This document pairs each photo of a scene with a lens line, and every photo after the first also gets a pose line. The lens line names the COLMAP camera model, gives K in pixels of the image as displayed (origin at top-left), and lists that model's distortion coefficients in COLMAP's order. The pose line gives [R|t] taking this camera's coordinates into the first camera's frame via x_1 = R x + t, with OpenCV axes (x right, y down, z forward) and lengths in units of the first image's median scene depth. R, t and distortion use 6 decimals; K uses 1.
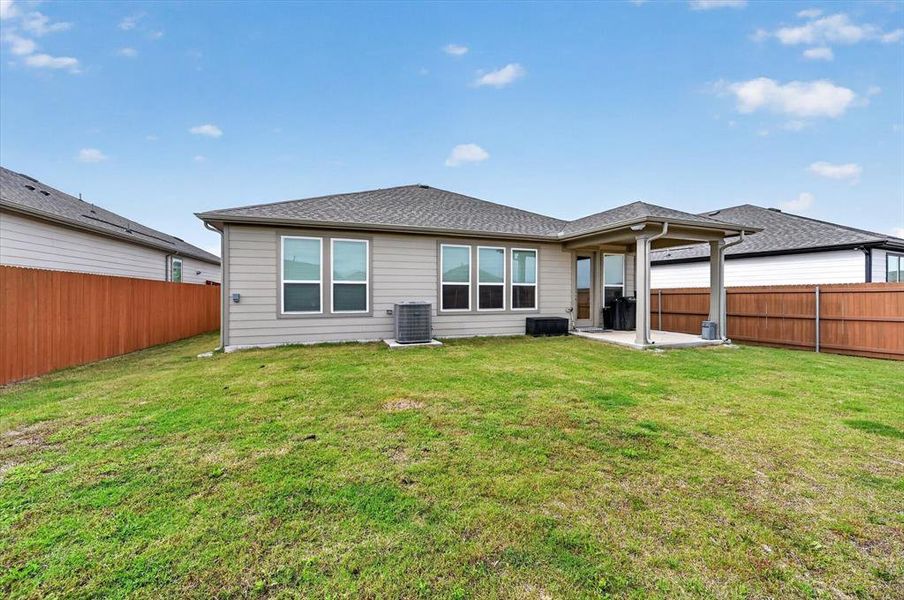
lens RADIAL K [[359.5, 0, 456.0], [0, 359.5, 301.4], [0, 0, 1]] dist [-0.002091, 0.000486]
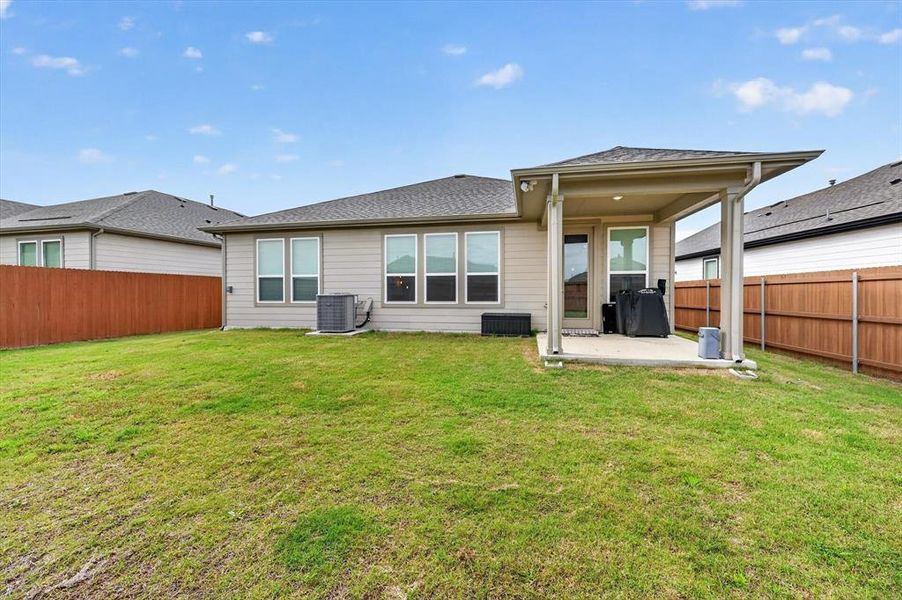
lens RADIAL K [[358.7, 0, 447.1], [0, 358.7, 292.3], [0, 0, 1]] dist [-0.002091, 0.000486]
pose [[0.846679, -0.000163, -0.532104, 0.650628], [-0.007775, 0.999889, -0.012679, 0.009332], [0.532047, 0.014872, 0.846584, 0.274312]]
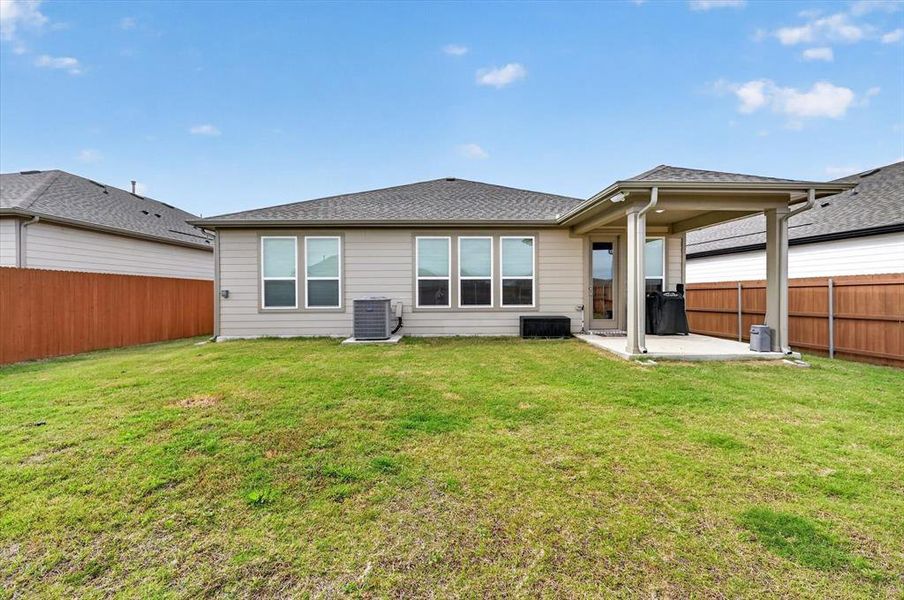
lens RADIAL K [[359.5, 0, 446.5], [0, 359.5, 296.8], [0, 0, 1]] dist [-0.002091, 0.000486]
pose [[0.943694, -0.001856, -0.330814, 0.359292], [-0.001129, 0.999960, -0.008830, 0.007784], [0.330818, 0.008706, 0.943654, 0.144335]]
